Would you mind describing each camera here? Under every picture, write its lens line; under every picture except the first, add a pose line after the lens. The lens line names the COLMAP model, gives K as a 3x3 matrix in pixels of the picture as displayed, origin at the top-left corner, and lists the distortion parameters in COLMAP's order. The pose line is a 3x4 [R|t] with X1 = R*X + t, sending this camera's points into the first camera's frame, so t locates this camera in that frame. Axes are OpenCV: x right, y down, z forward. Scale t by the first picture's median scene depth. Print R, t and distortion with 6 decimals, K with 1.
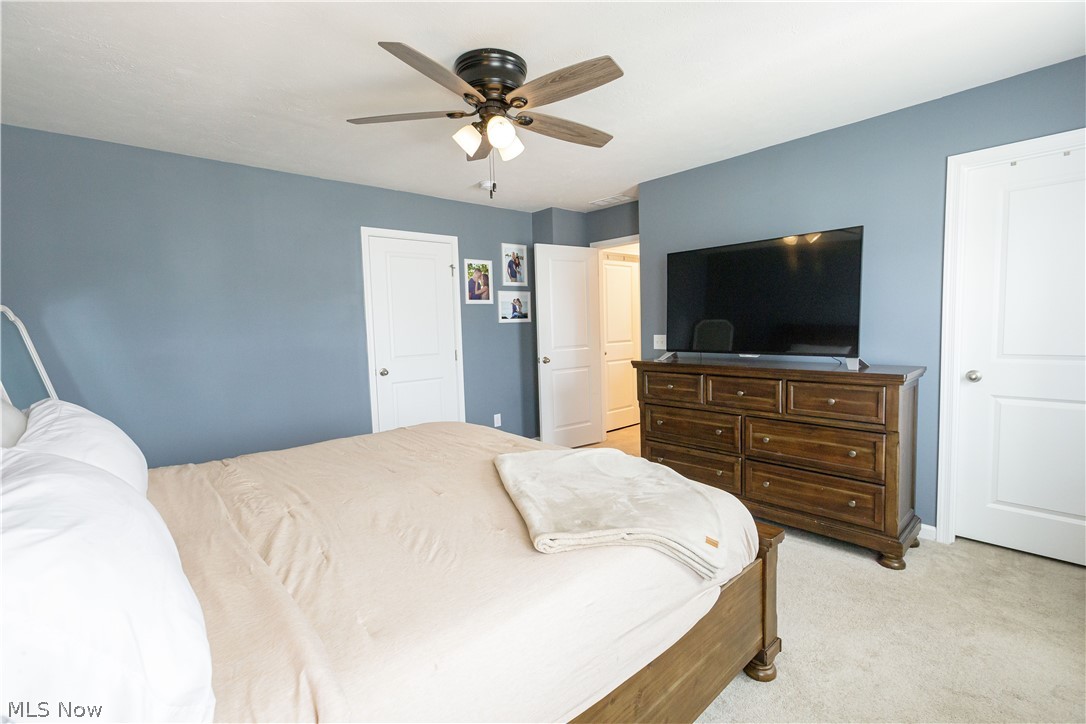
lens RADIAL K [[486.5, 0, 543.0], [0, 486.5, 362.0], [0, 0, 1]] dist [0.000944, 0.000185]
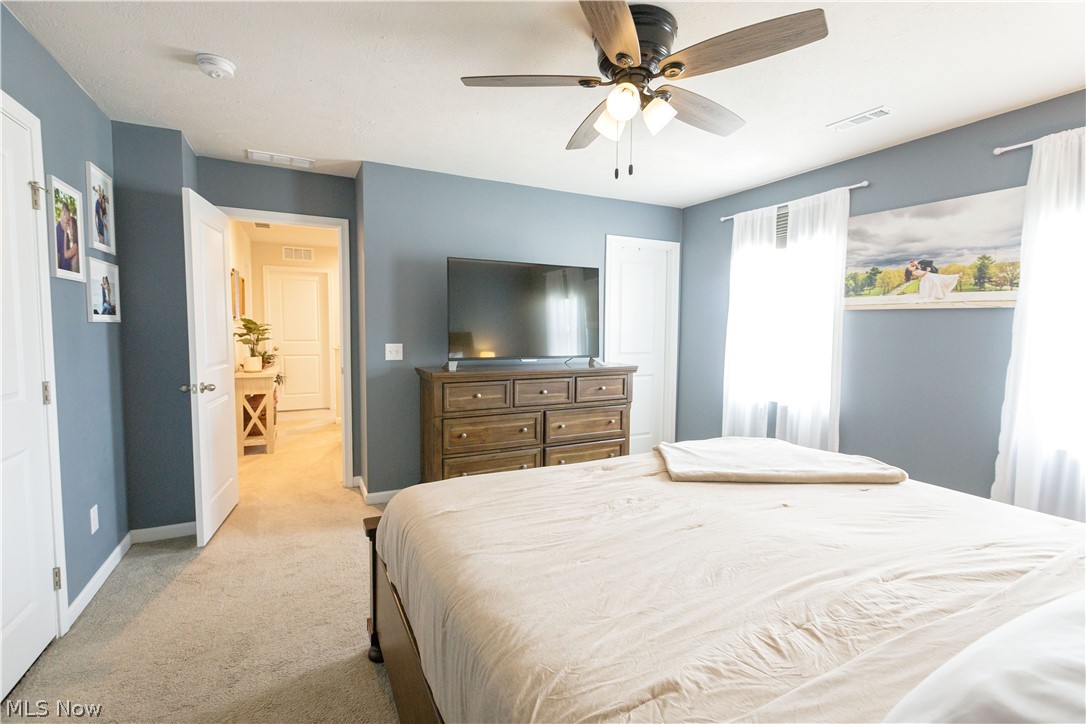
lens RADIAL K [[486.5, 0, 543.0], [0, 486.5, 362.0], [0, 0, 1]] dist [0.000944, 0.000185]
pose [[0.258033, -0.041721, 0.965235, -0.489834], [0.061866, 0.997730, 0.026587, -0.026509], [-0.964153, 0.052855, 0.260029, 0.467911]]
